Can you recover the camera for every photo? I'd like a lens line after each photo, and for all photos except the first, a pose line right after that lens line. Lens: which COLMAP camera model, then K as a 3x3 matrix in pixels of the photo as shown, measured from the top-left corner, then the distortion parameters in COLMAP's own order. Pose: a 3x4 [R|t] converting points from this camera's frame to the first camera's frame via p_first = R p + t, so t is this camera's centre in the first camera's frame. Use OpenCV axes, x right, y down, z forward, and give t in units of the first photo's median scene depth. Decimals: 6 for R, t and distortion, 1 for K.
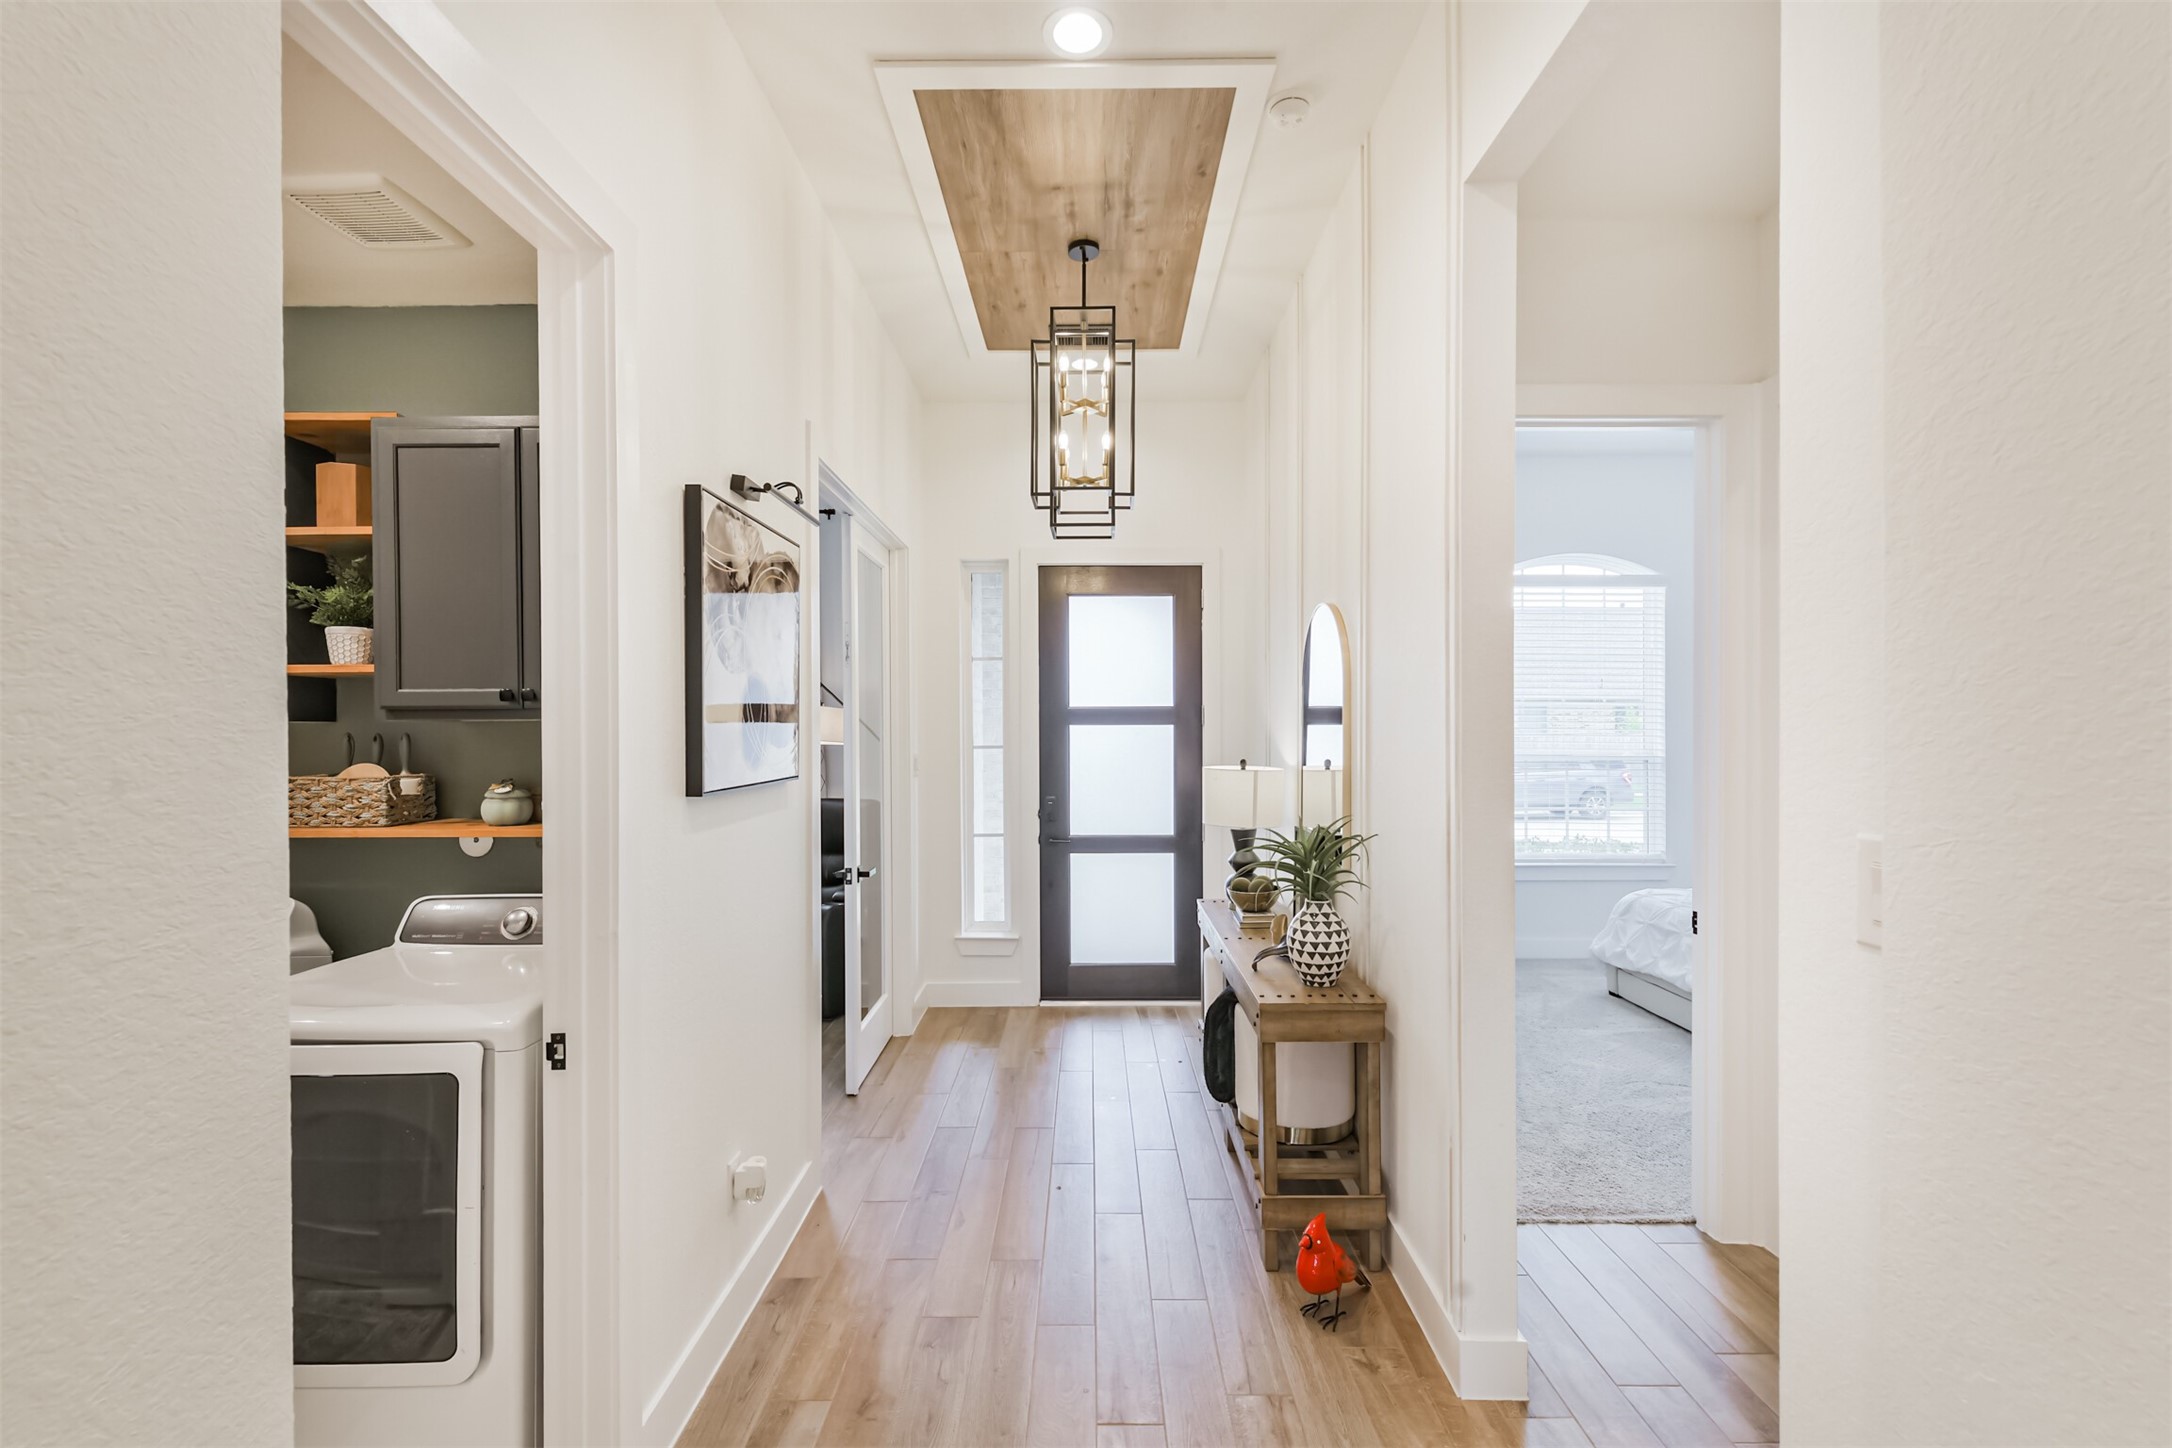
lens RADIAL K [[929.7, 0, 1083.6], [0, 929.7, 743.9], [0, 0, 1]] dist [0.008804, -0.000079]
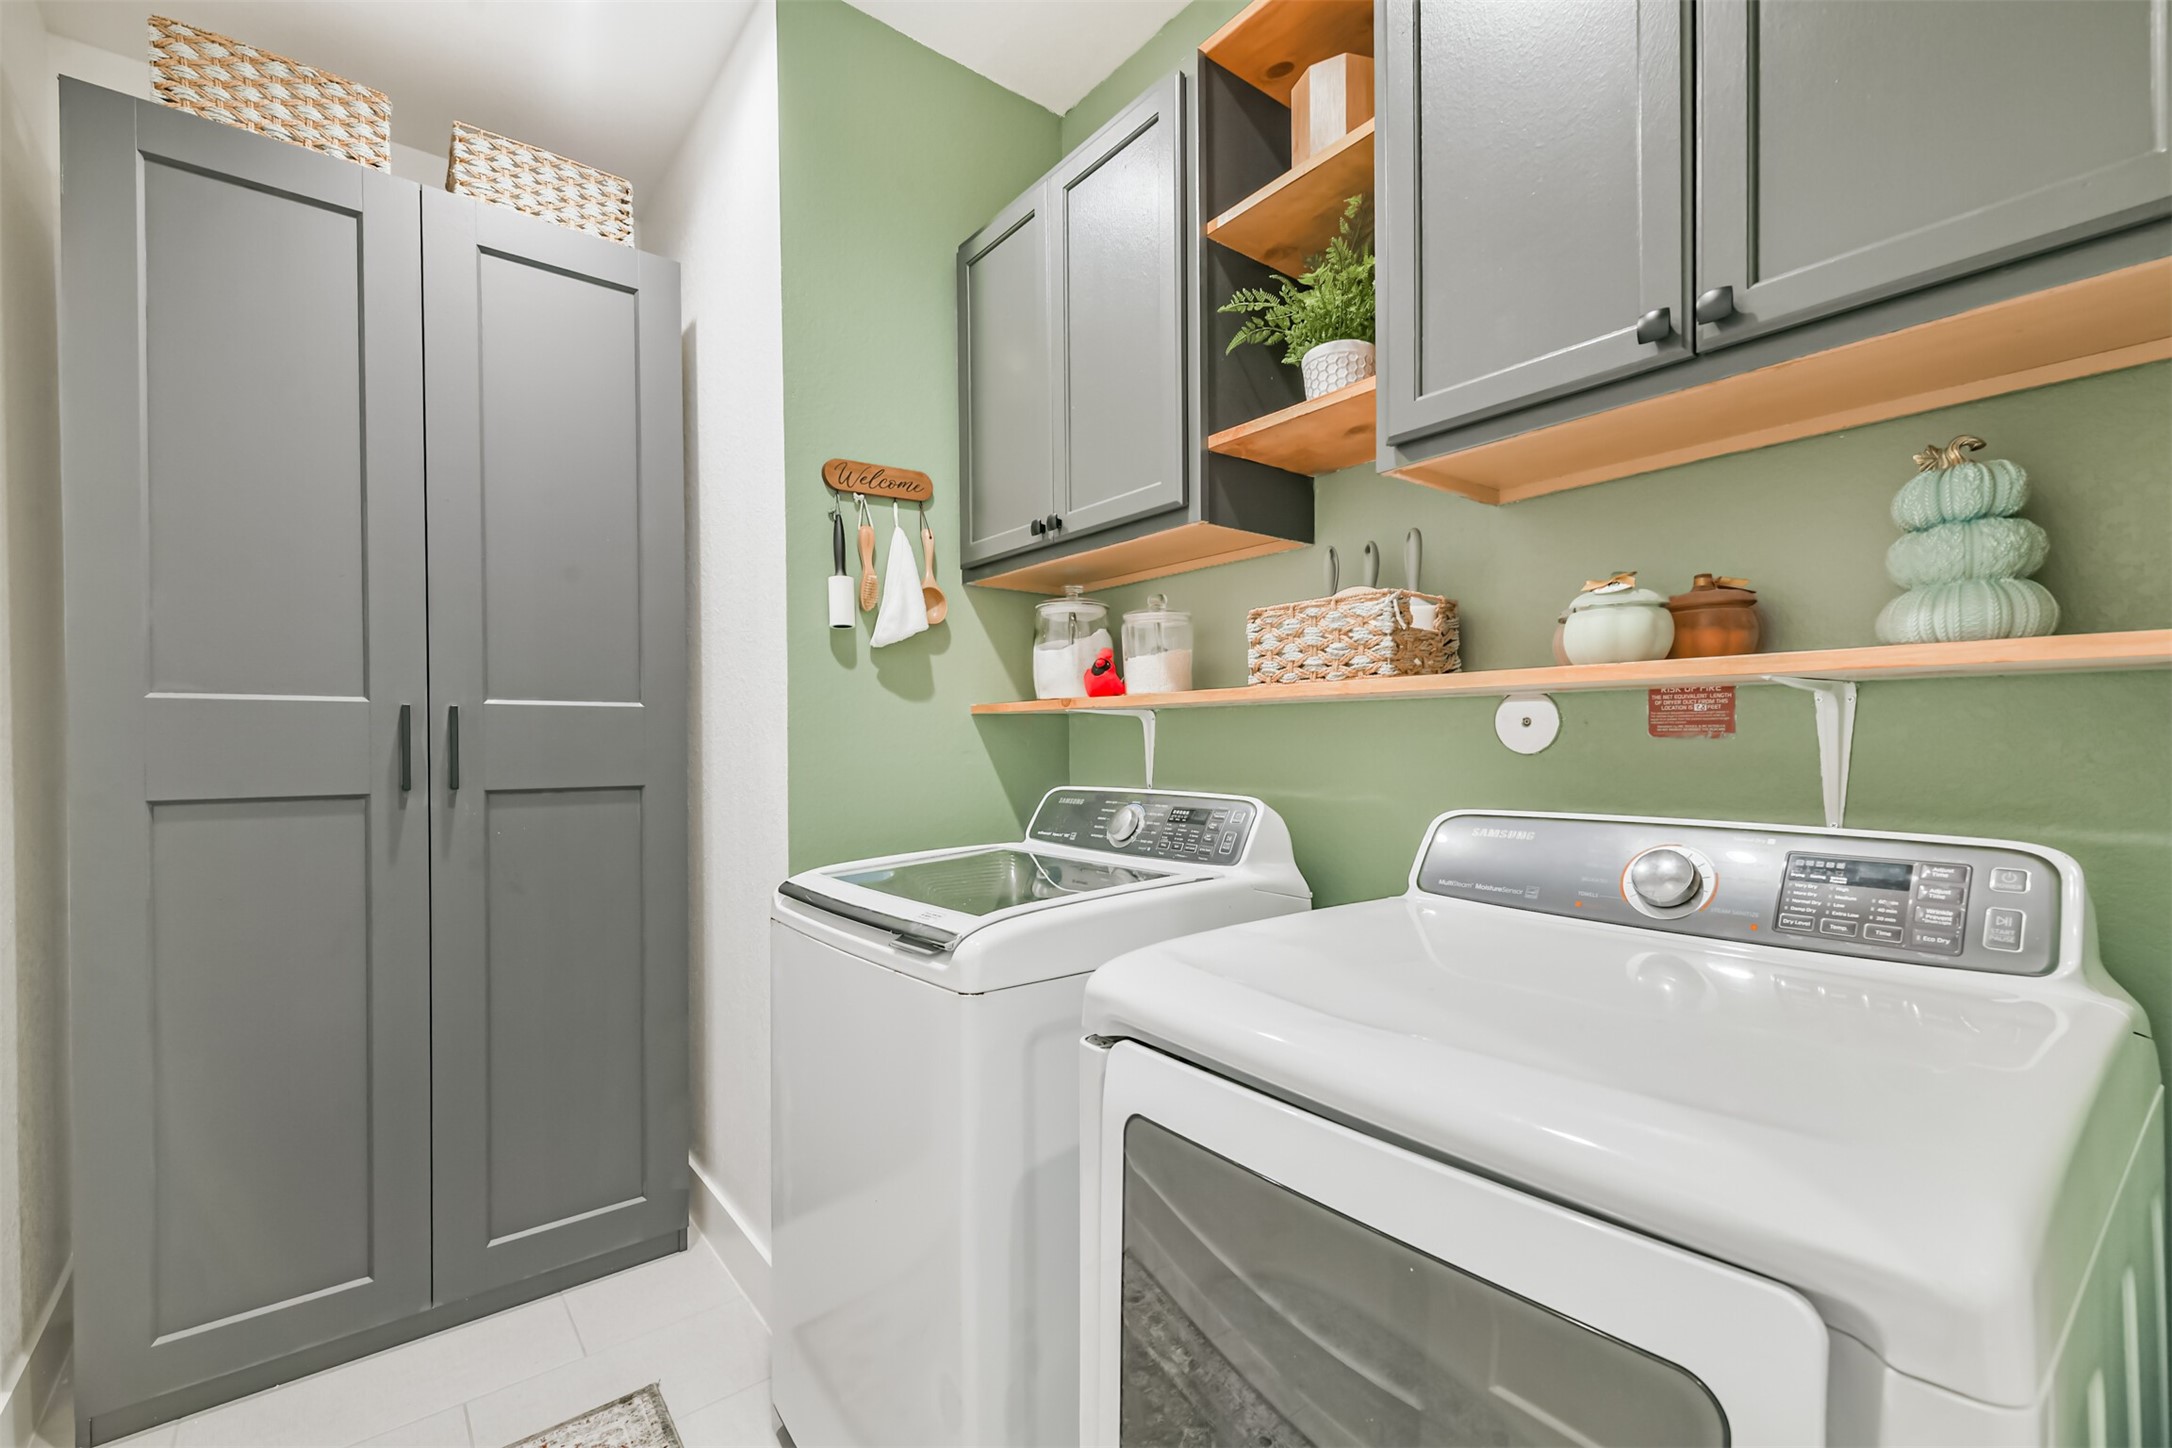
lens RADIAL K [[929.7, 0, 1083.6], [0, 929.7, 743.9], [0, 0, 1]] dist [0.008804, -0.000079]
pose [[0.622524, -0.000158, -0.782601, -0.431234], [-0.001308, 0.999998, -0.001243, 0.127845], [0.782600, 0.001797, 0.622523, 0.518299]]
